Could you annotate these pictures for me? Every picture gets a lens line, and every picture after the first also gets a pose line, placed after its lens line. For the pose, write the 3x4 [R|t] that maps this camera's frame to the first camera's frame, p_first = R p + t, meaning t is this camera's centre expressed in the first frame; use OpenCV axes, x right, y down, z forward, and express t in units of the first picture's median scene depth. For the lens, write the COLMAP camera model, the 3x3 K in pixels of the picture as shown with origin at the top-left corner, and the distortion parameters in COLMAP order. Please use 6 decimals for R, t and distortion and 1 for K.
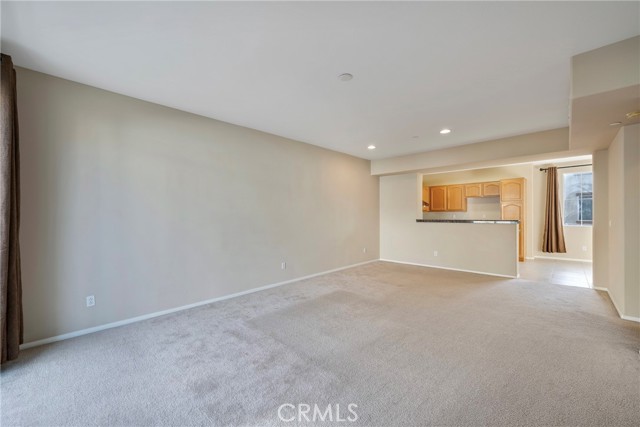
lens RADIAL K [[254.8, 0, 319.9], [0, 254.8, 213.6], [0, 0, 1]] dist [-0.002038, 0.000086]
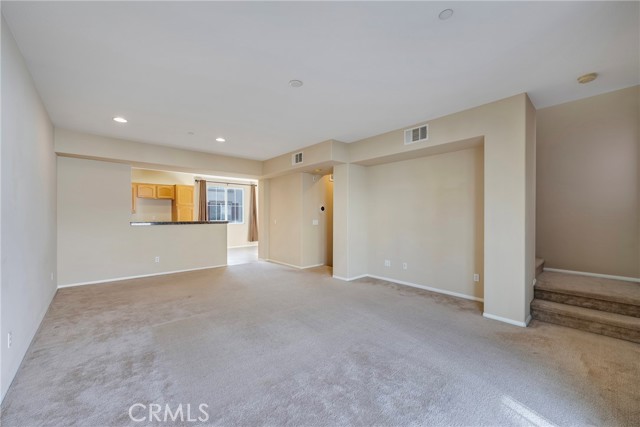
lens RADIAL K [[254.8, 0, 318.3], [0, 254.8, 215.3], [0, 0, 1]] dist [-0.002038, 0.000086]
pose [[0.062701, 0.001788, 0.998031, -0.391021], [0.001350, 0.999997, -0.001876, 0.002680], [-0.998031, 0.001465, 0.062699, 0.354635]]
